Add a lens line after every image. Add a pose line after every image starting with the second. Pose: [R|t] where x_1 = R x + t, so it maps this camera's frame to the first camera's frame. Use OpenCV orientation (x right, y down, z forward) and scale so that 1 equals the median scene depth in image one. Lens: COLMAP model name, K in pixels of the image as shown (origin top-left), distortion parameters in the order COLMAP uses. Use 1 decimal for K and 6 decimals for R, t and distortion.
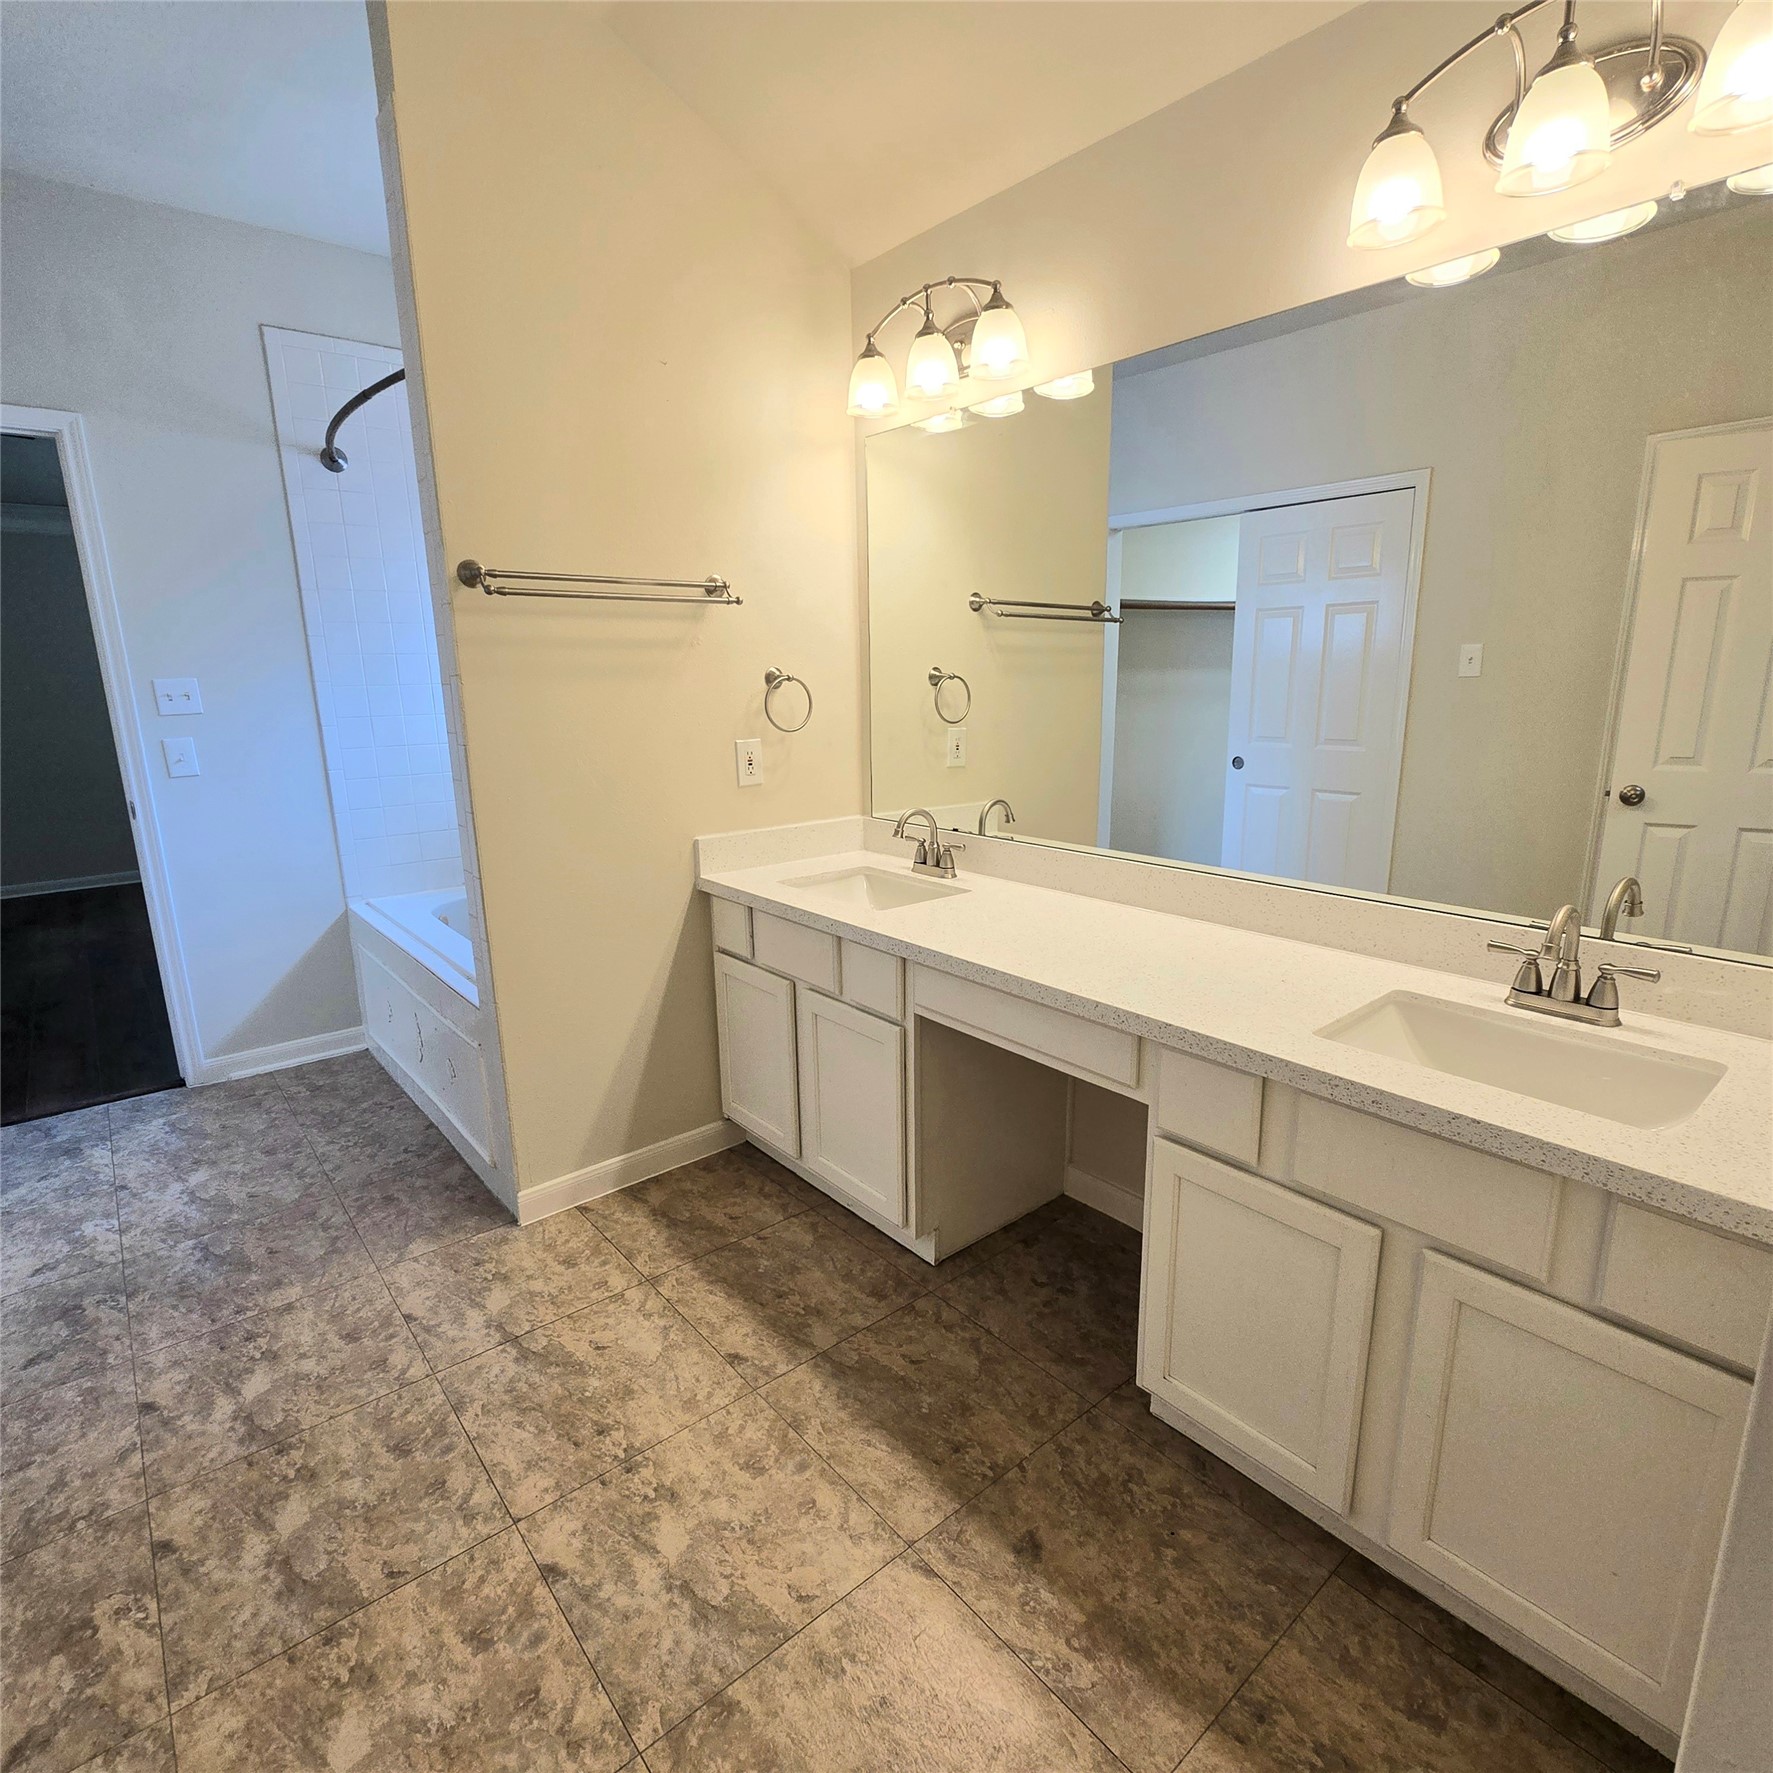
lens RADIAL K [[966.9, 0, 901.6], [0, 966.9, 891.5], [0, 0, 1]] dist [-0.004288, -0.000575]
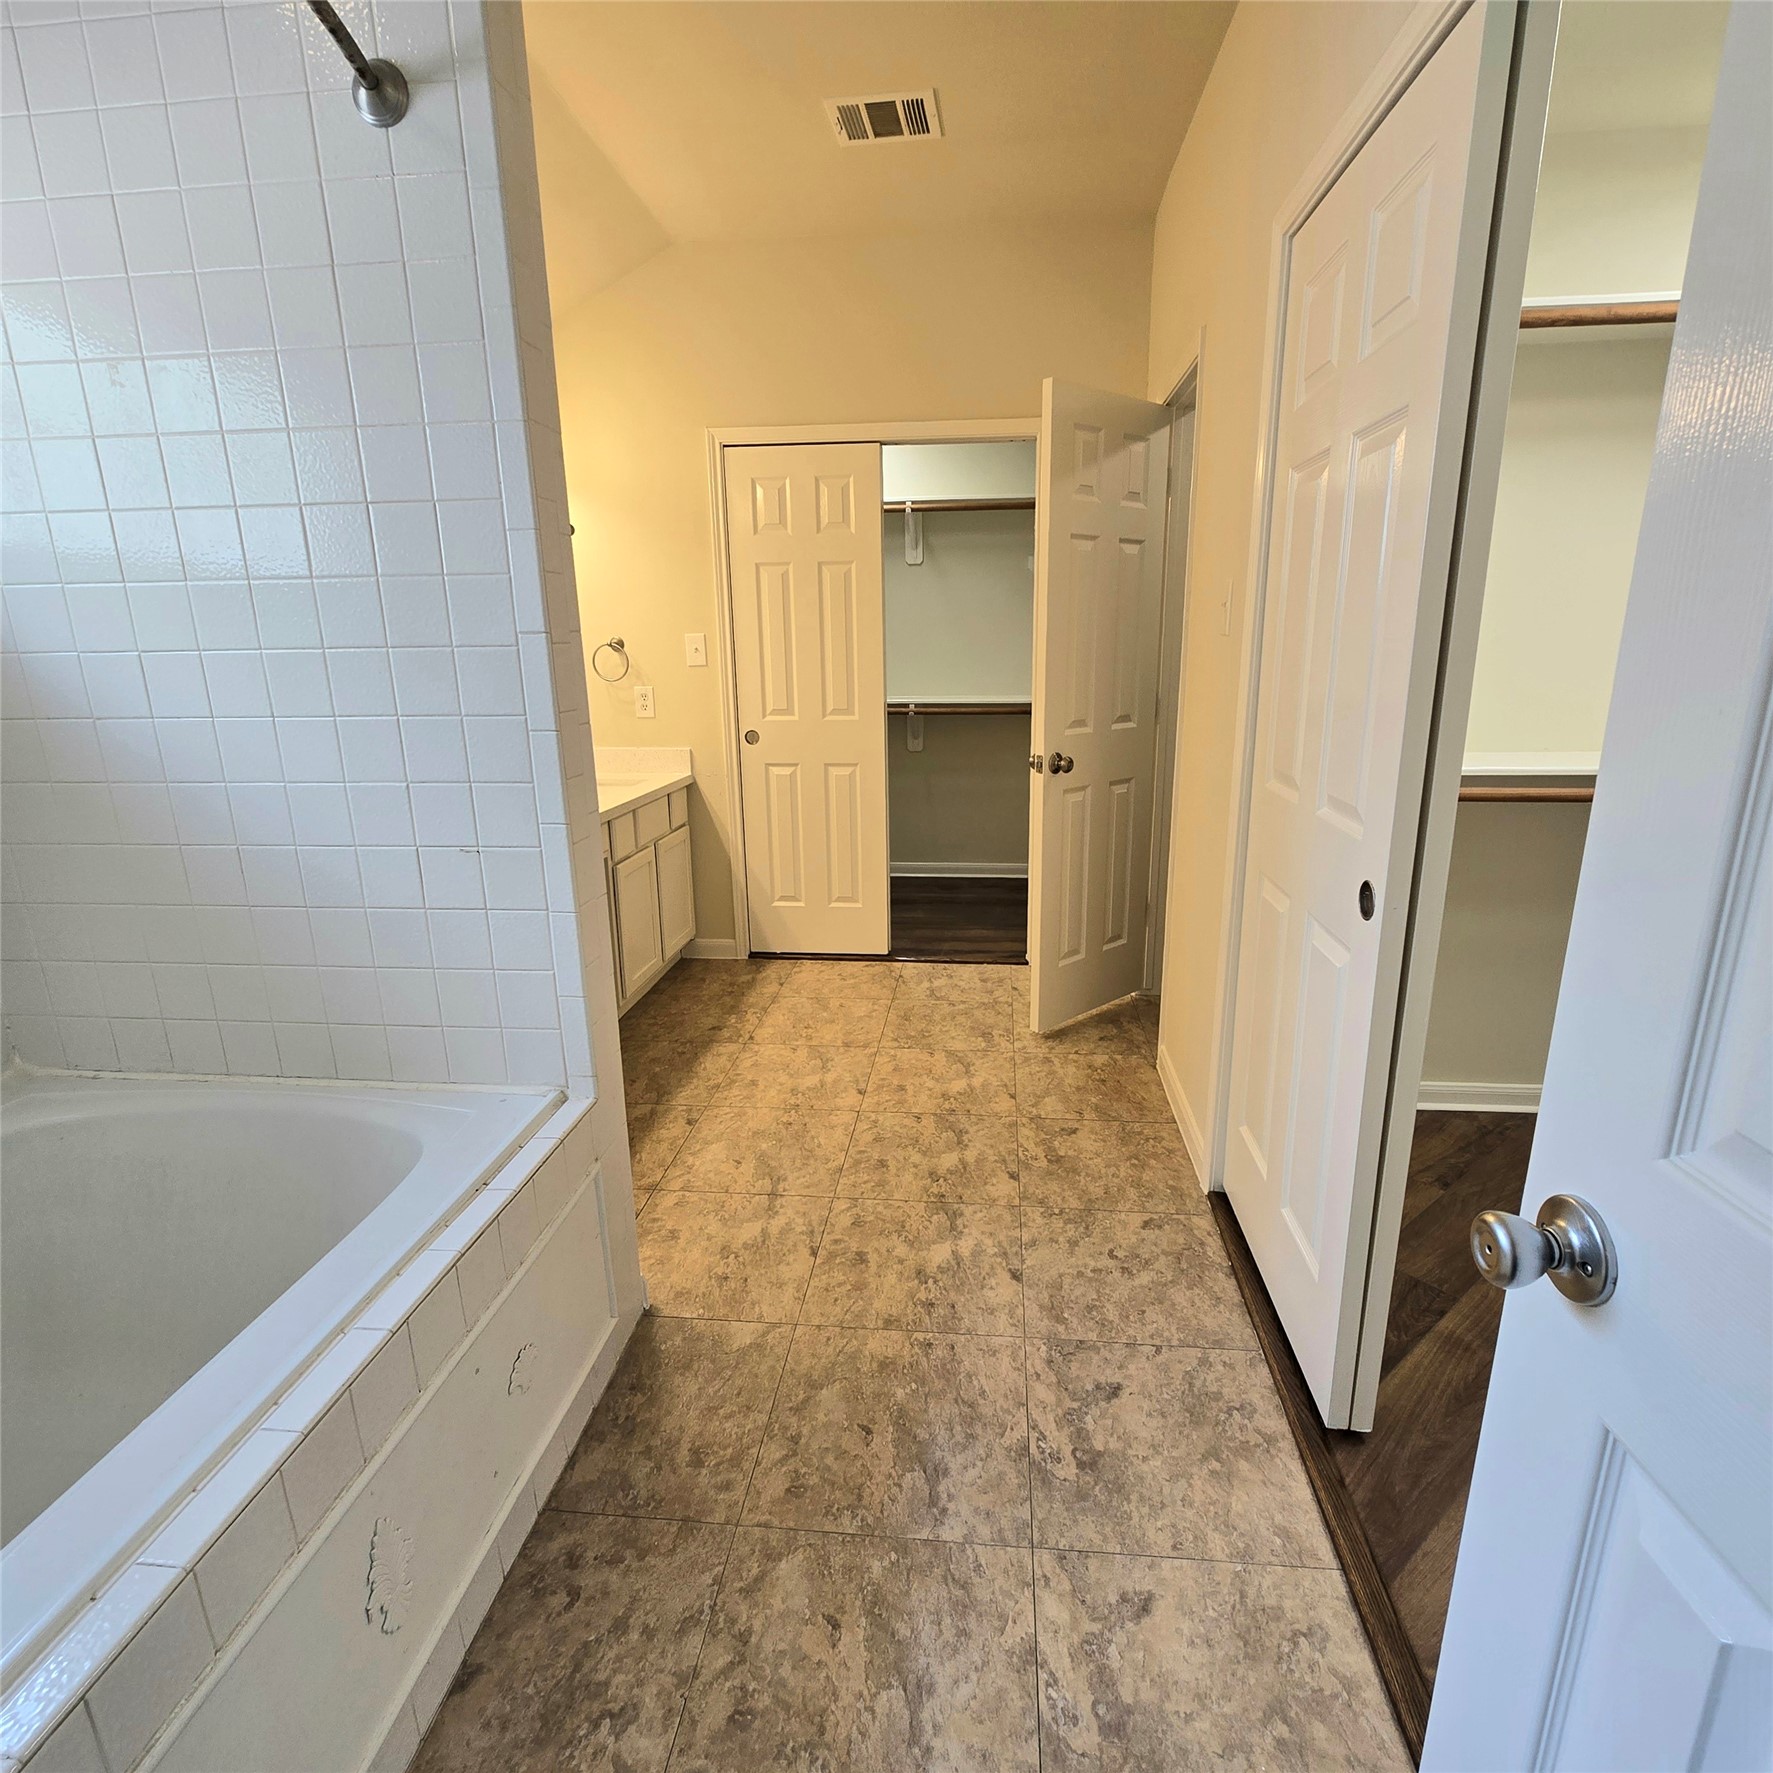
lens RADIAL K [[966.9, 0, 901.6], [0, 966.9, 891.5], [0, 0, 1]] dist [-0.004288, -0.000575]
pose [[-0.696131, -0.157481, 0.700429, -1.262896], [0.180392, 0.905972, 0.382980, -0.298127], [-0.694881, 0.392956, -0.602267, 1.428452]]
